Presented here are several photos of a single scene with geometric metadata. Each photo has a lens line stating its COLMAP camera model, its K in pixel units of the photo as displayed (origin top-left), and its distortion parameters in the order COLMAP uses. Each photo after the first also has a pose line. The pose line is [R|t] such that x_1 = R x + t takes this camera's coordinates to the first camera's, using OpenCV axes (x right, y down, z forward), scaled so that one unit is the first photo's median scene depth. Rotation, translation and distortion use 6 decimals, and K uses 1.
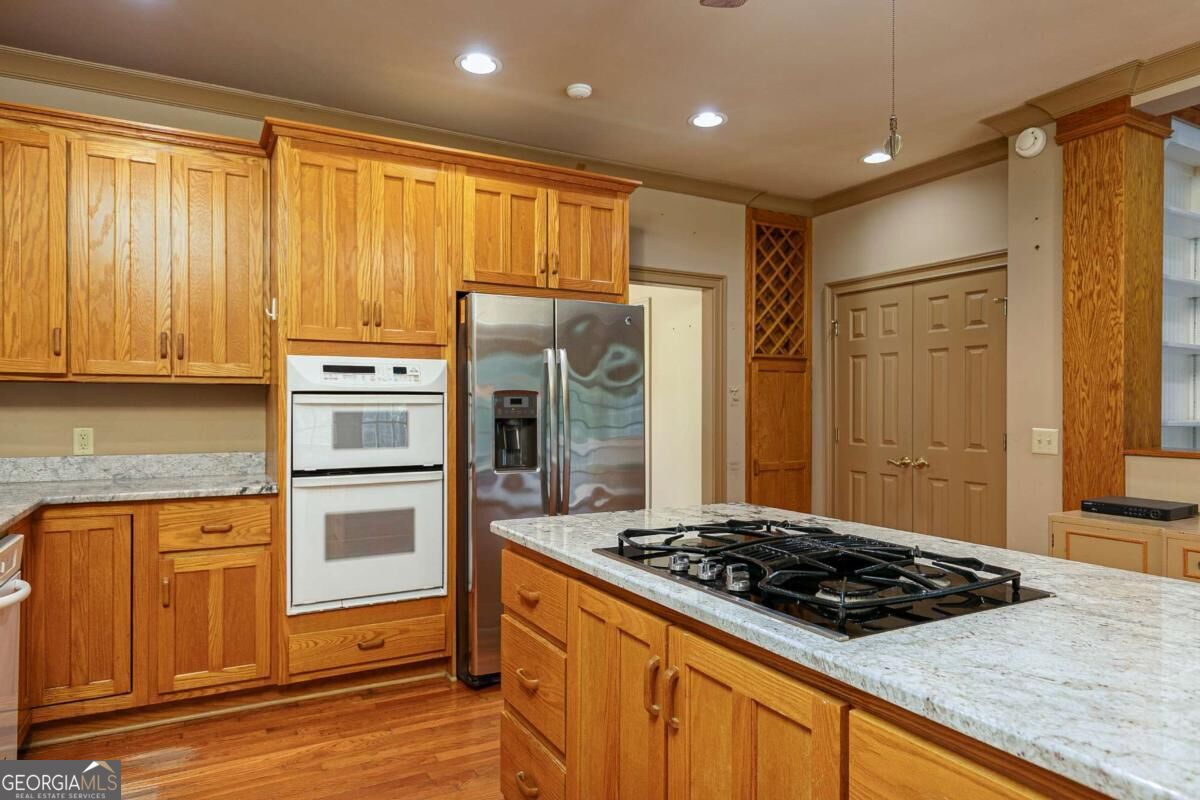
lens RADIAL K [[737.7, 0, 602.4], [0, 737.7, 405.4], [0, 0, 1]] dist [-0.001457, 0.001756]
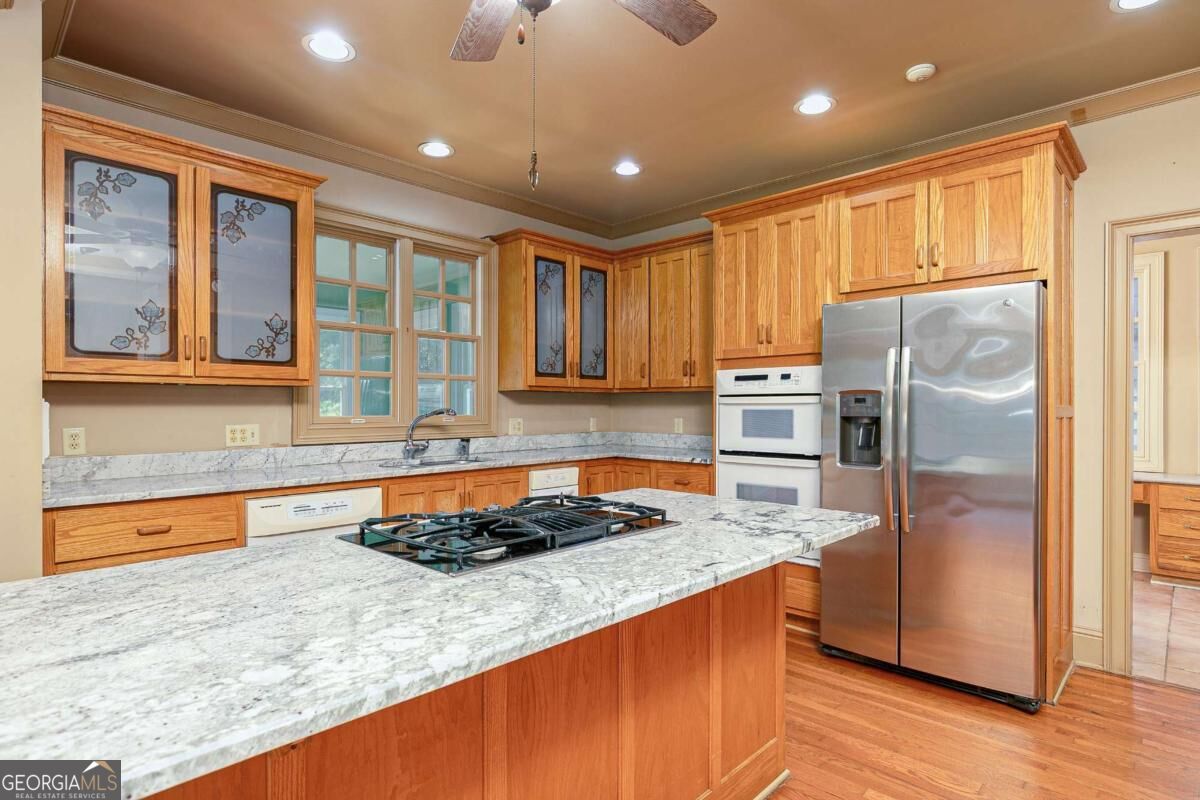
lens RADIAL K [[629.7, 0, 600.6], [0, 629.7, 403.3], [0, 0, 1]] dist [0.004069, 0.000072]
pose [[0.293137, -0.004986, -0.956057, 0.645087], [0.000872, 0.999987, -0.004948, 0.002793], [0.956070, 0.000616, 0.293138, 0.384175]]
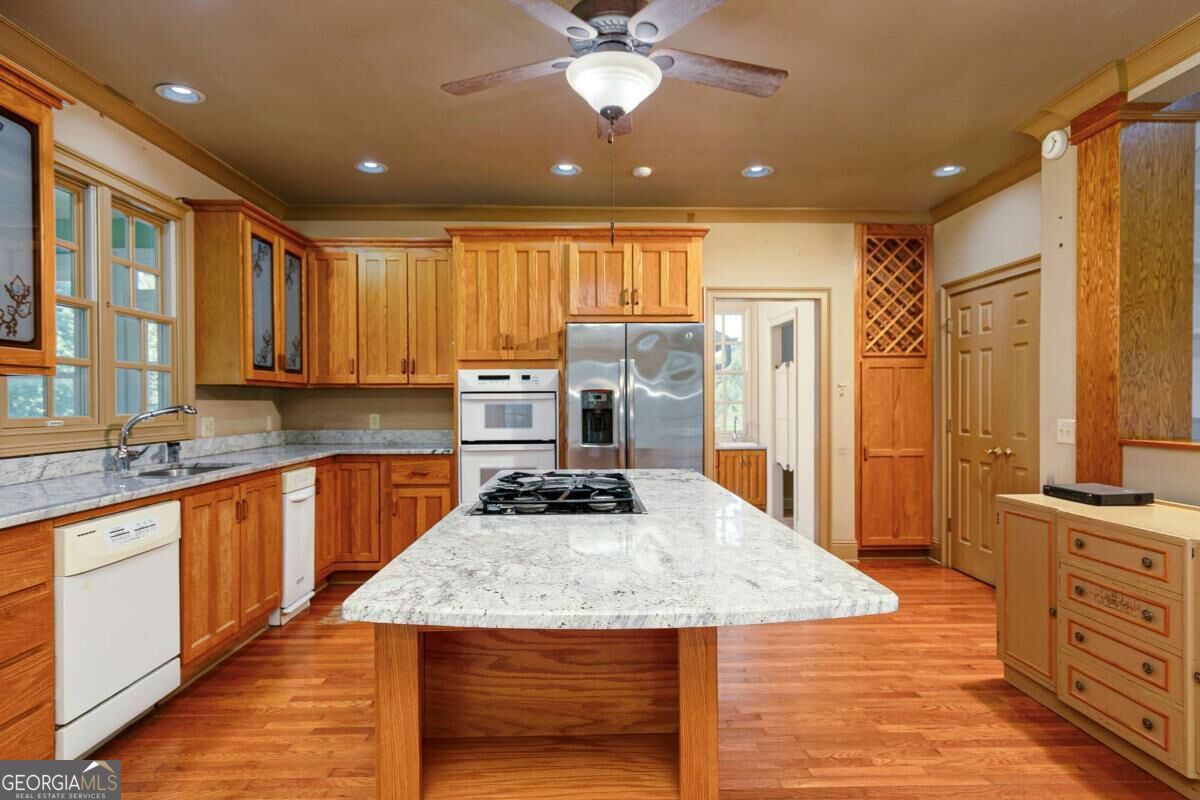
lens RADIAL K [[665.7, 0, 600.6], [0, 665.7, 406.9], [0, 0, 1]] dist [0.005090, 0.000211]
pose [[0.886850, -0.000580, -0.462057, 0.495137], [0.005075, 0.999951, 0.008486, 0.002777], [0.462030, -0.009871, 0.886809, -0.151898]]
